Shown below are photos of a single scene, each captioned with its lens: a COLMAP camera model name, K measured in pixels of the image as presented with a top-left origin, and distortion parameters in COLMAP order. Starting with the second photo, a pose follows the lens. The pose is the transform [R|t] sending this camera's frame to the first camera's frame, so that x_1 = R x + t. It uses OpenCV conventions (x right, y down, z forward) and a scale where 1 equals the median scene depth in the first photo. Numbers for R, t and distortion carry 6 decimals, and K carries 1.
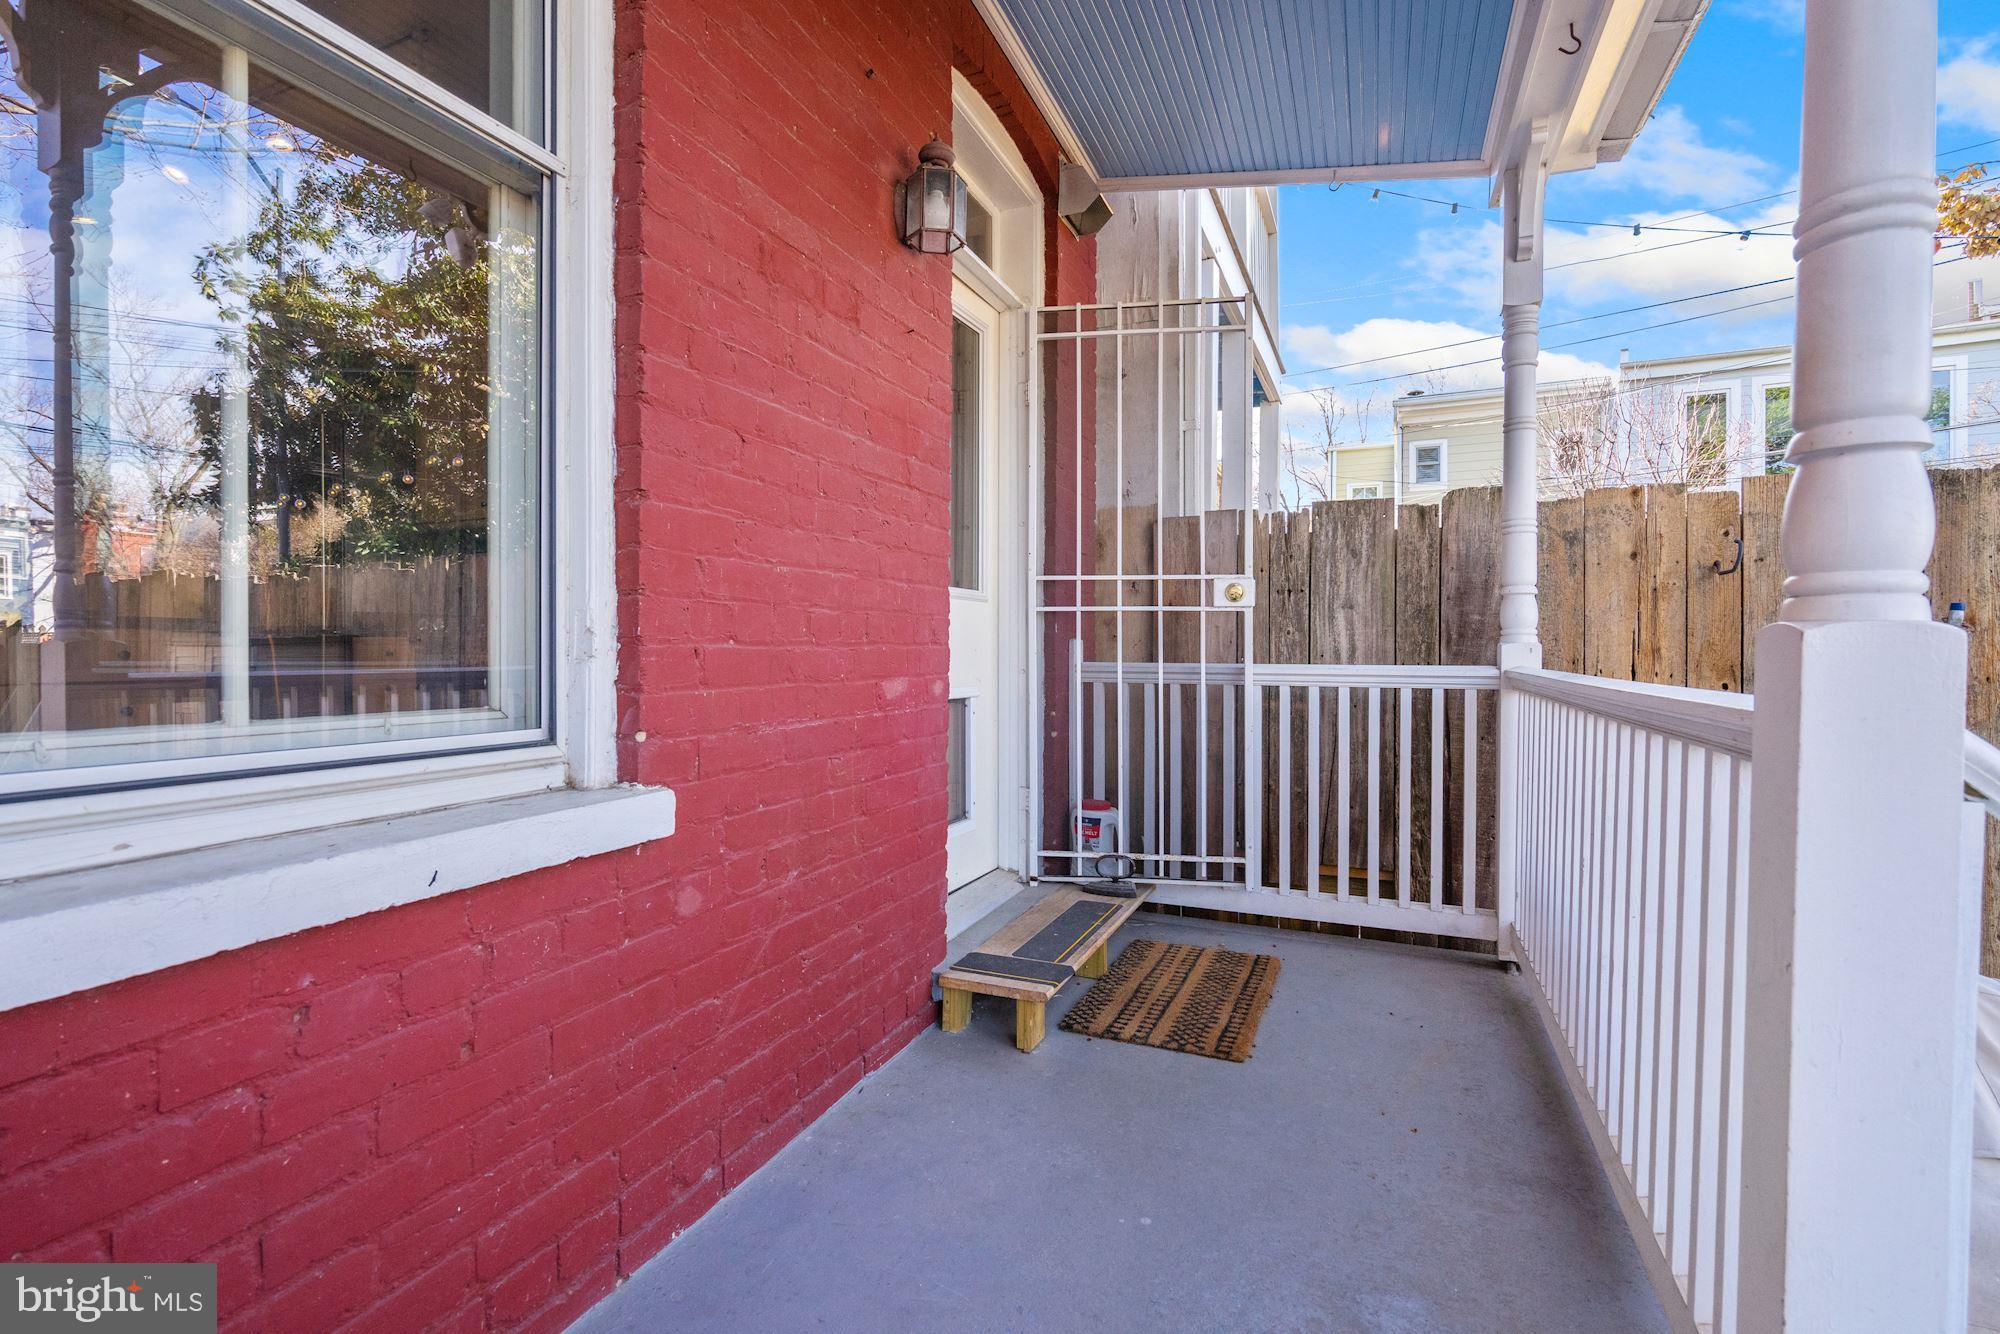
lens RADIAL K [[911.1, 0, 999.4], [0, 911.1, 663.3], [0, 0, 1]] dist [-0.003498, -0.000872]
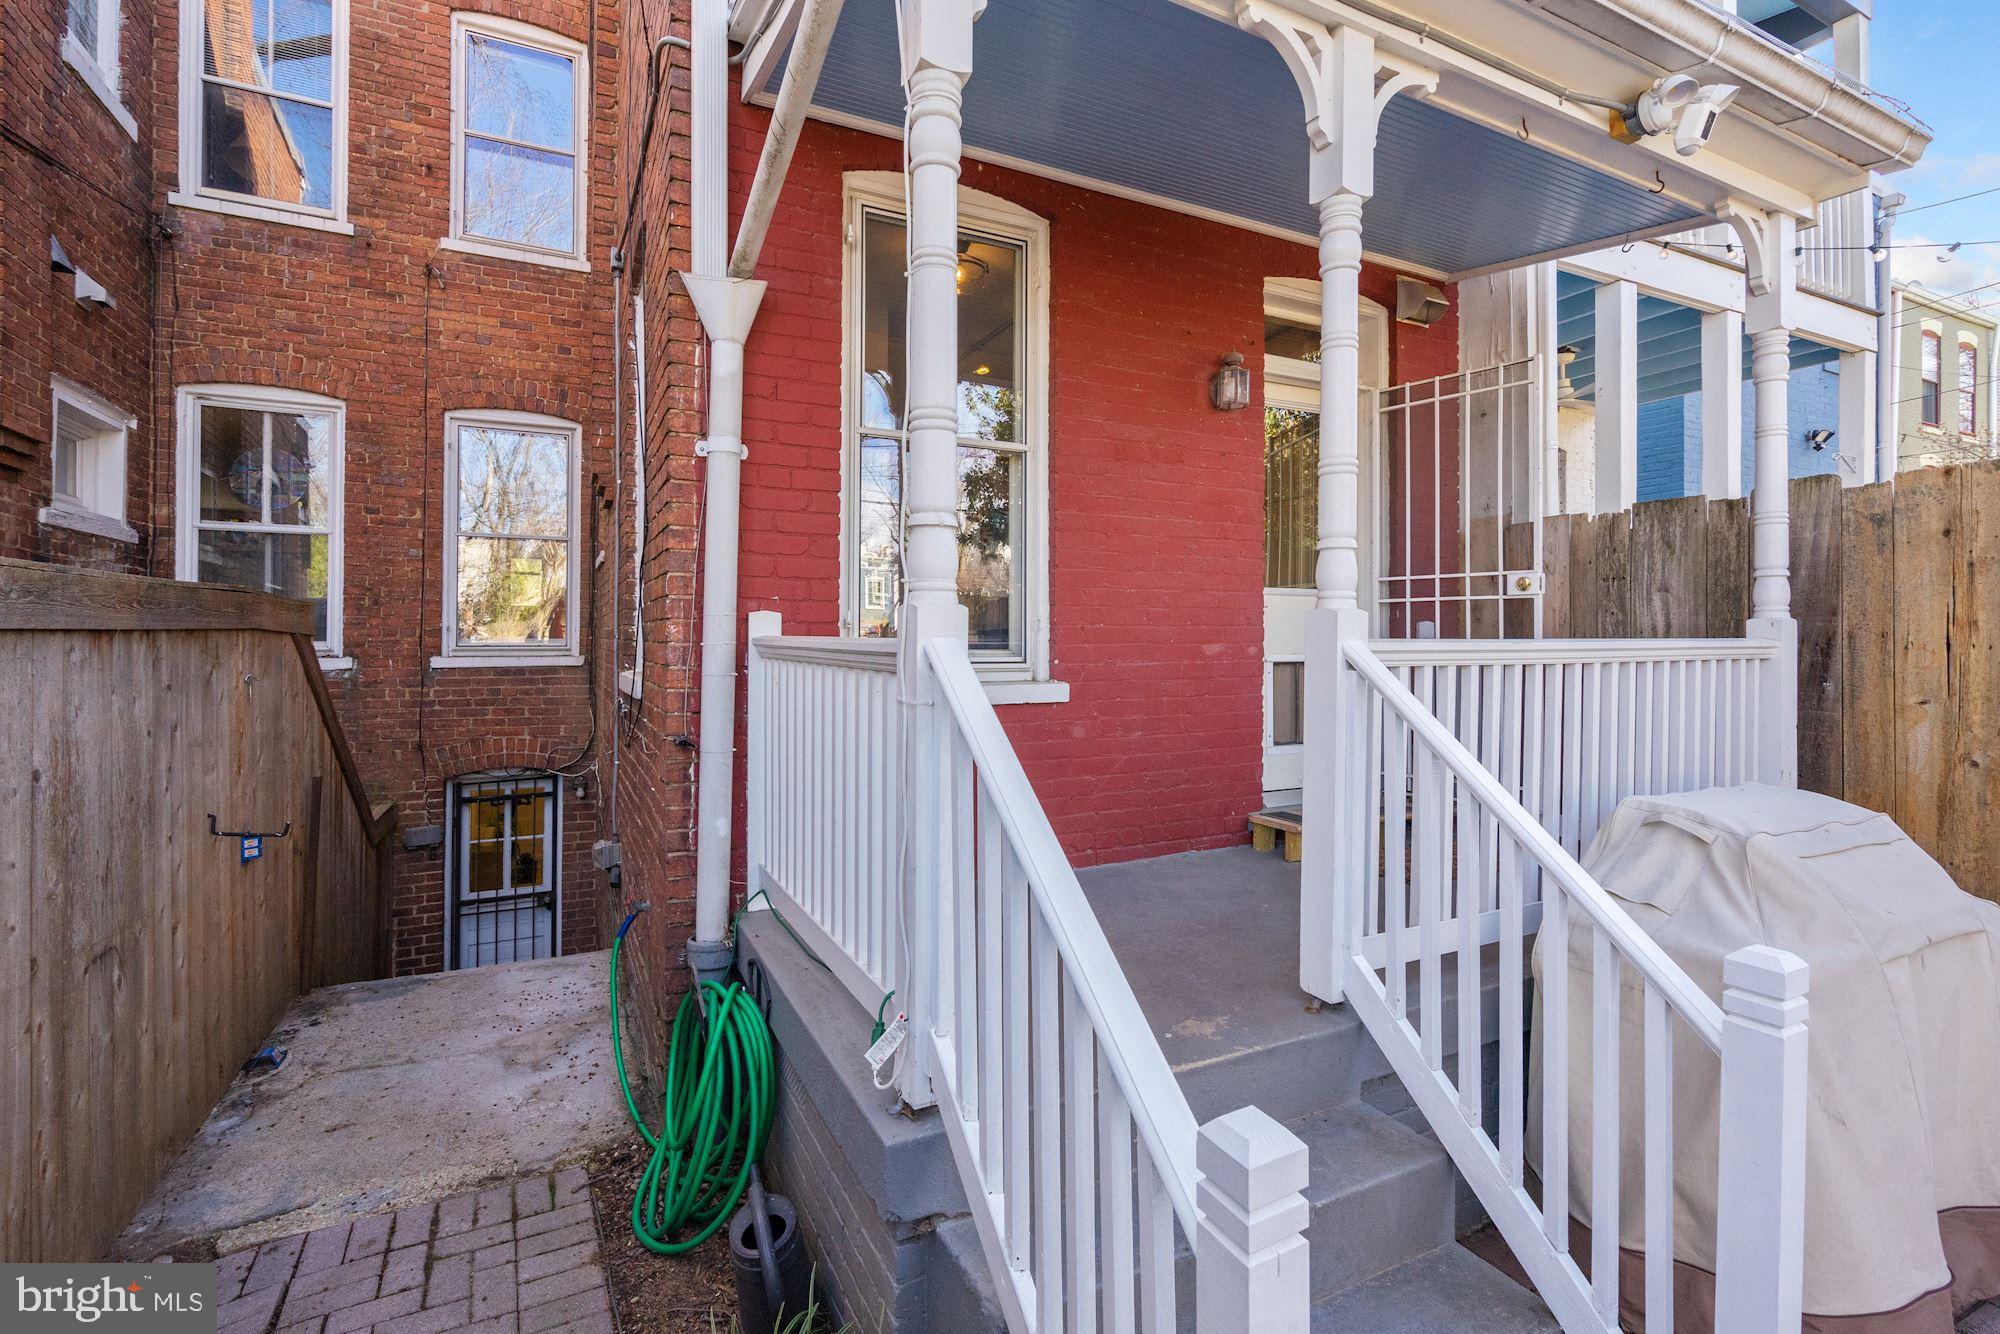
lens RADIAL K [[911.1, 0, 993.5], [0, 911.1, 649.1], [0, 0, 1]] dist [-0.003498, -0.000872]
pose [[0.758016, 0.002782, -0.652230, 0.538712], [-0.007071, 0.999967, -0.003953, 0.027163], [0.652198, 0.007608, 0.758011, -0.496794]]
